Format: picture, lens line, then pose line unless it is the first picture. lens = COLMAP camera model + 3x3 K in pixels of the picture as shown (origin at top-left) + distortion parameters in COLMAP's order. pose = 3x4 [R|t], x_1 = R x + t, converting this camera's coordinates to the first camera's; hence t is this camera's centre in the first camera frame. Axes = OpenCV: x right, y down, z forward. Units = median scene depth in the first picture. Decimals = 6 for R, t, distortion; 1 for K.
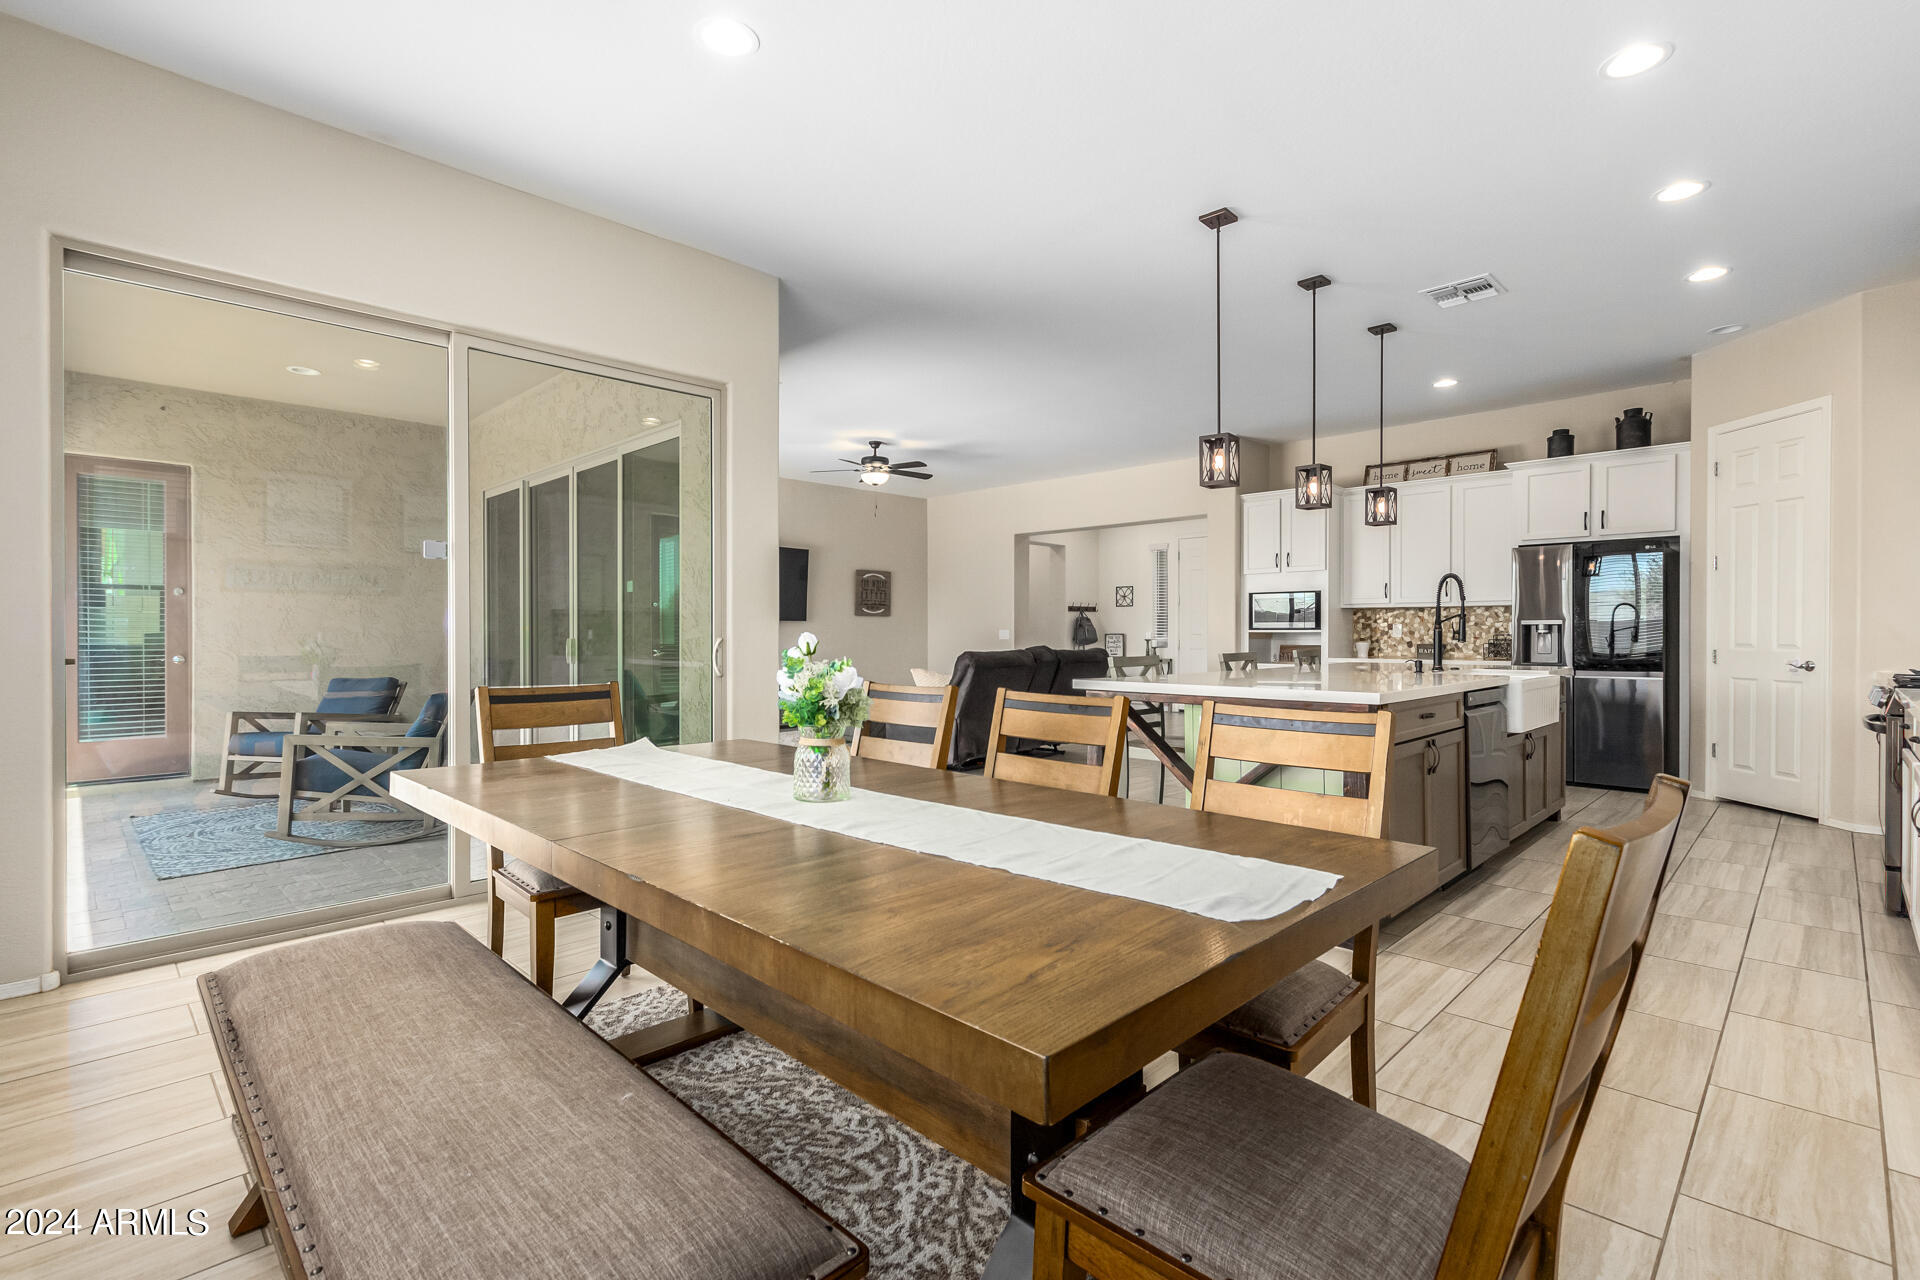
lens RADIAL K [[895.0, 0, 957.3], [0, 895.0, 635.3], [0, 0, 1]] dist [0.000072, 0.000506]
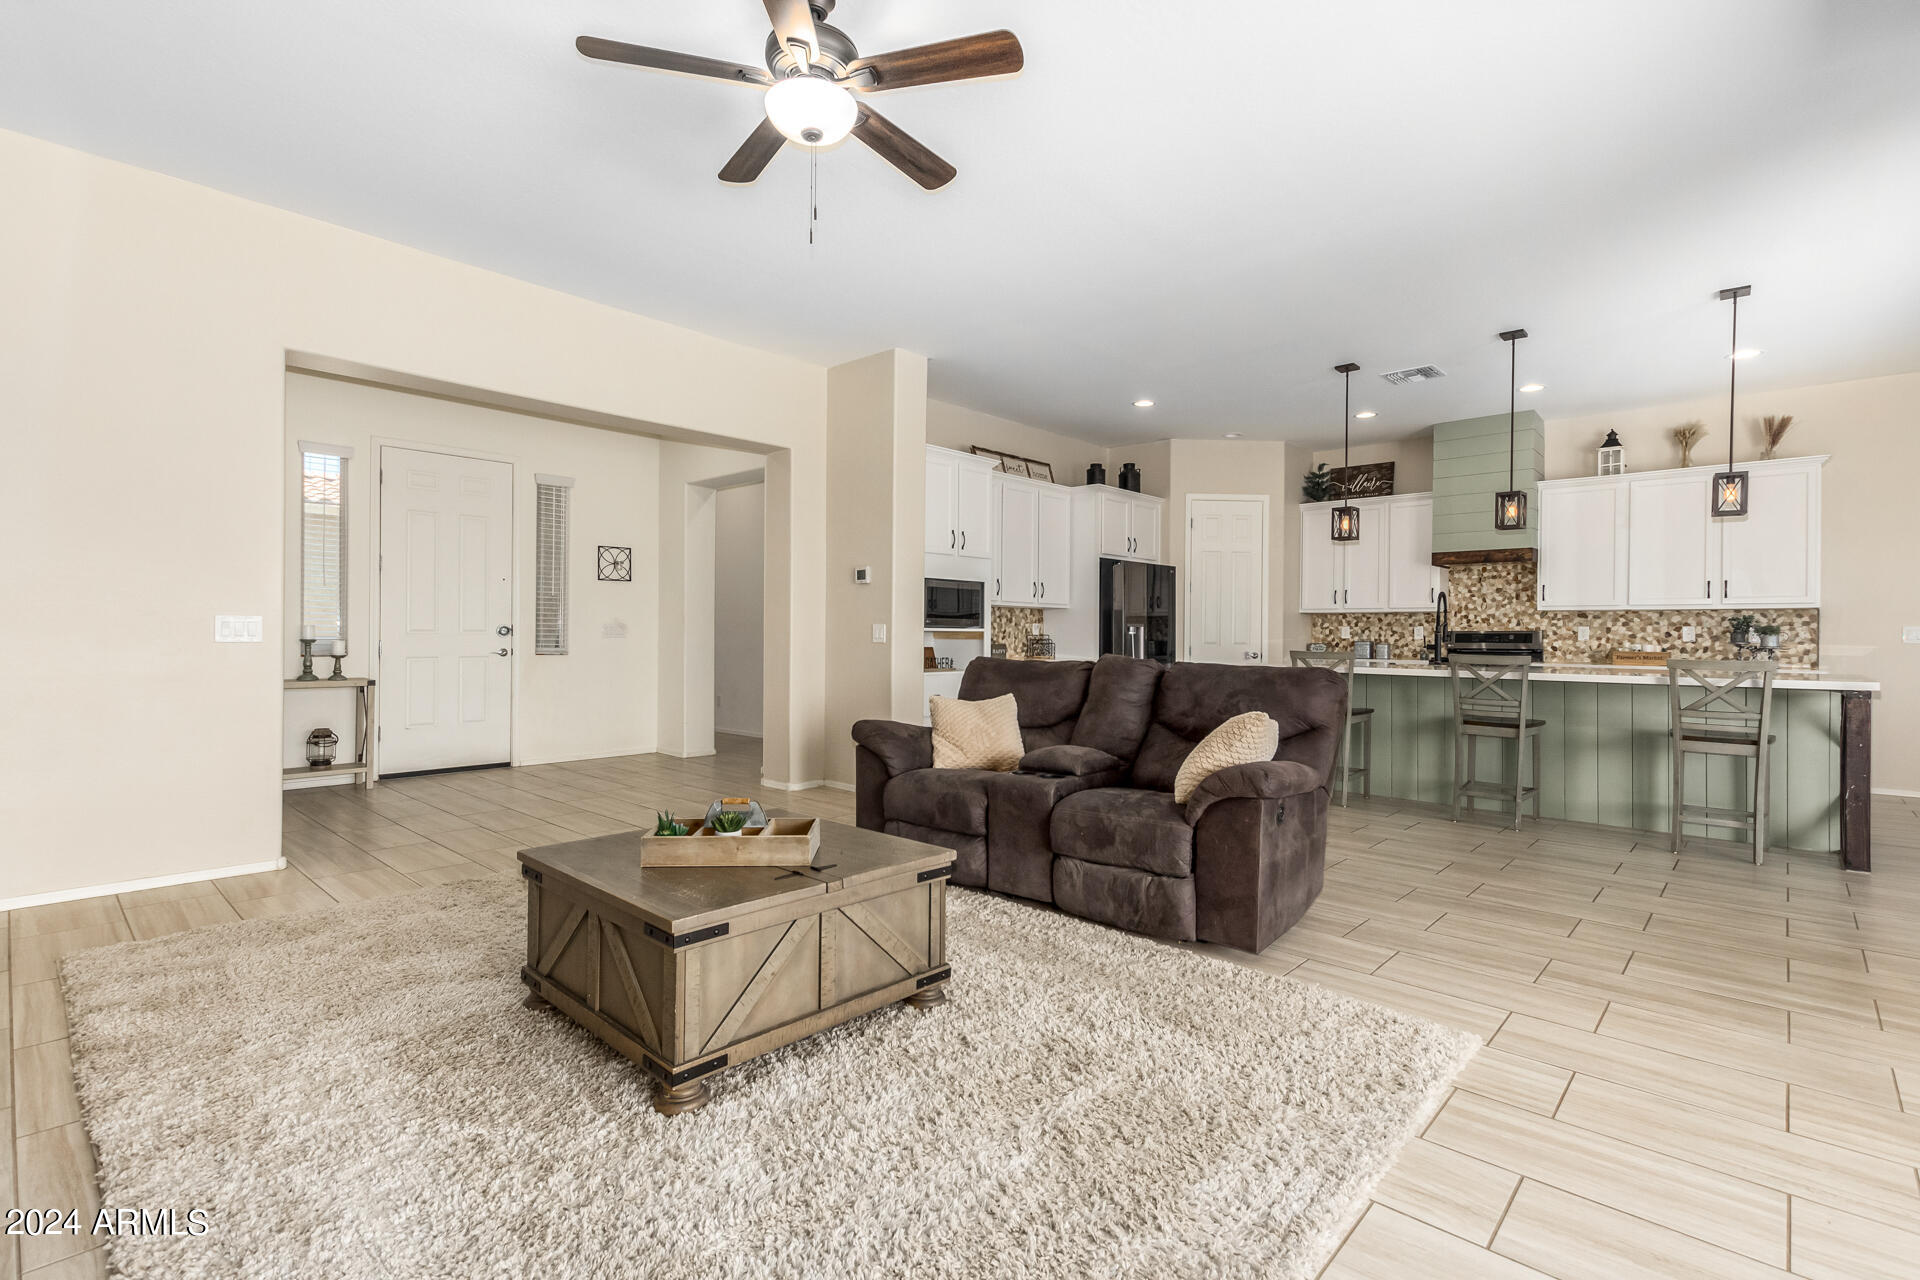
lens RADIAL K [[895.0, 0, 950.8], [0, 895.0, 638.8], [0, 0, 1]] dist [0.000072, 0.000506]
pose [[-0.034604, -0.003785, 0.999394, -0.517315], [-0.007636, 0.999965, 0.003522, 0.001238], [-0.999372, -0.007510, -0.034632, 1.247341]]
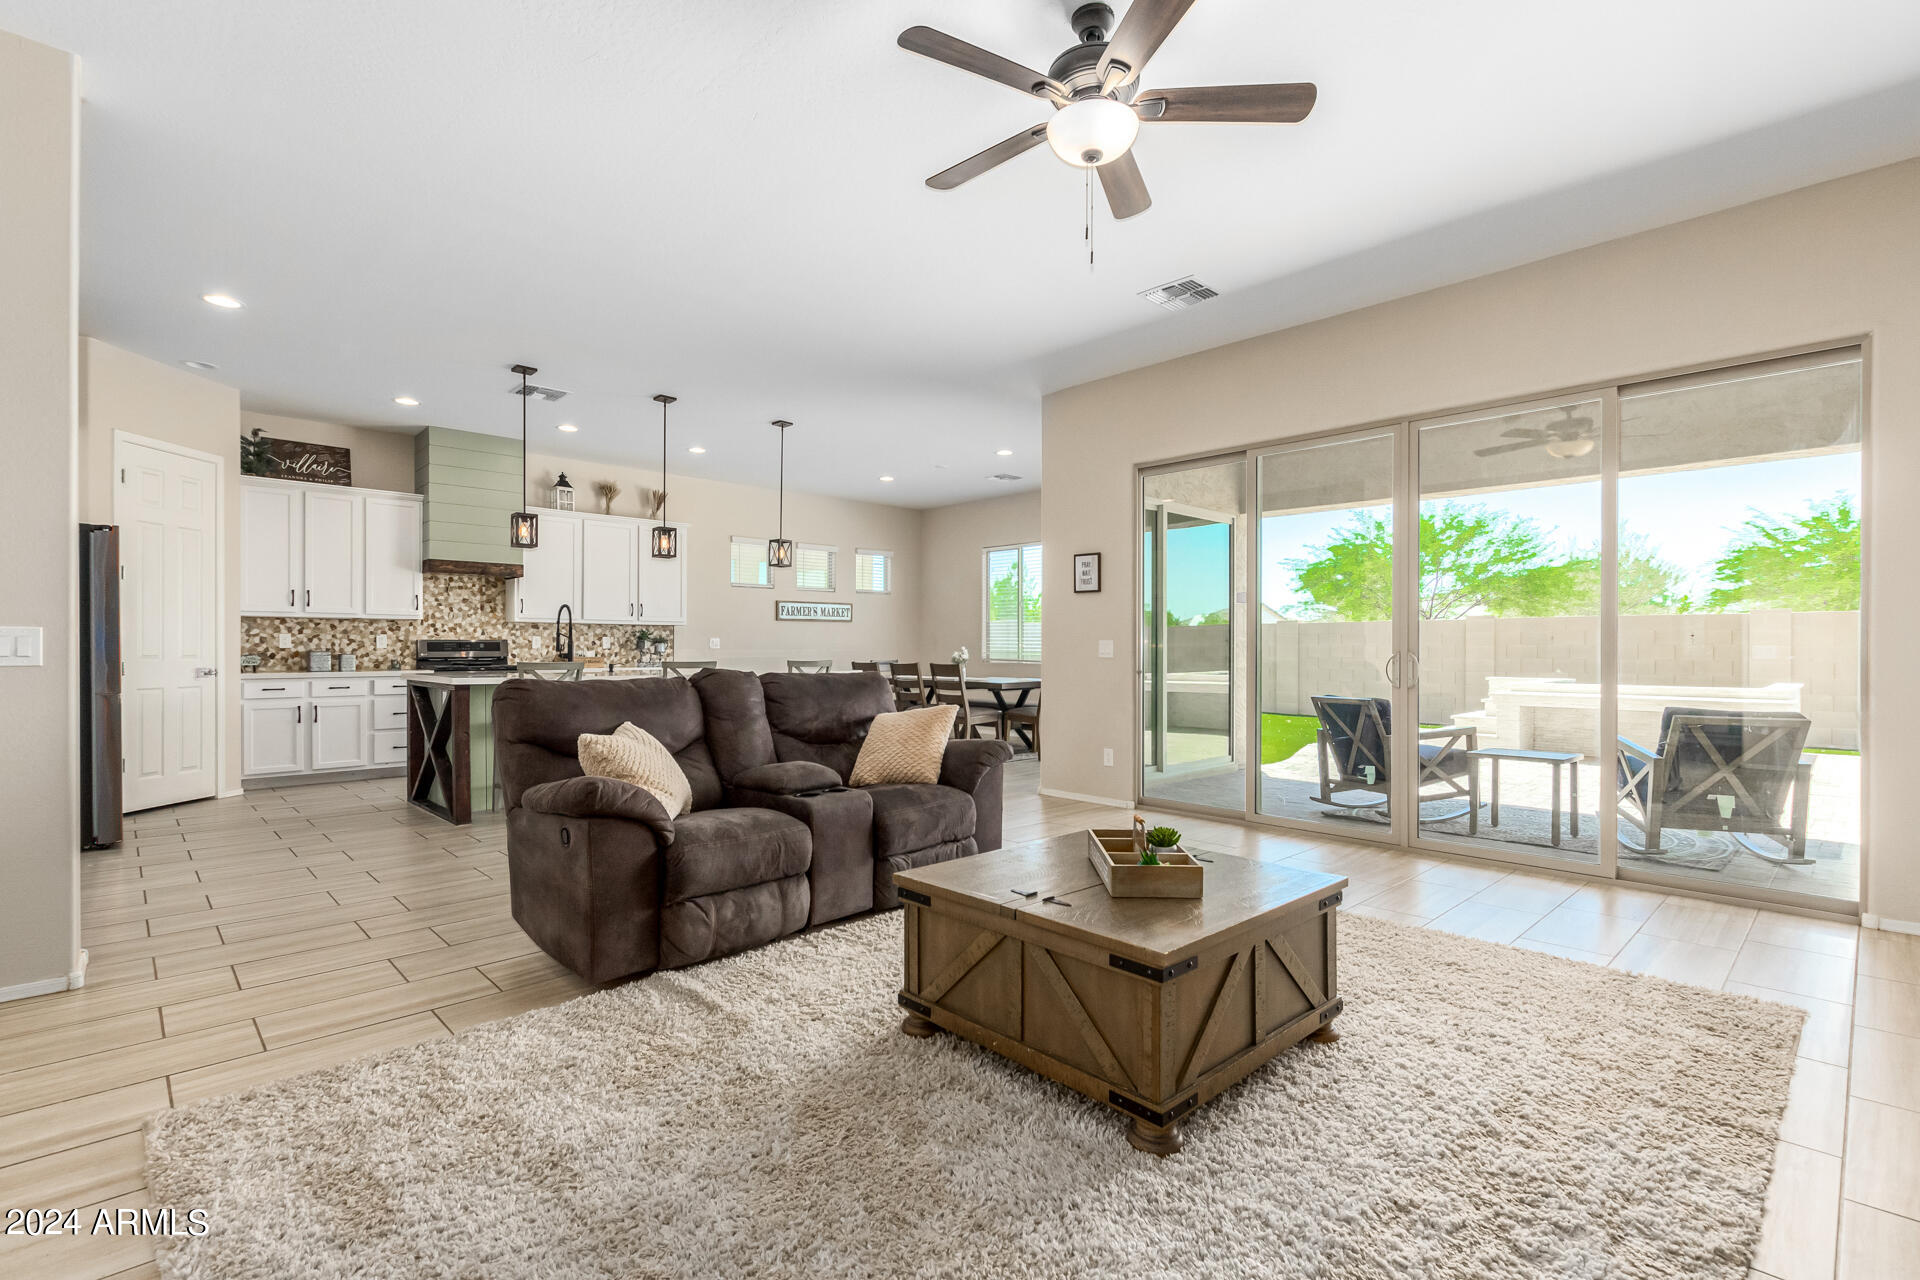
lens RADIAL K [[895.0, 0, 968.5], [0, 895.0, 650.9], [0, 0, 1]] dist [0.000072, 0.000506]
pose [[-0.999970, -0.001415, 0.007559, -0.063750], [-0.001394, 0.999995, 0.002842, 0.000293], [-0.007563, 0.002832, -0.999967, 1.701010]]
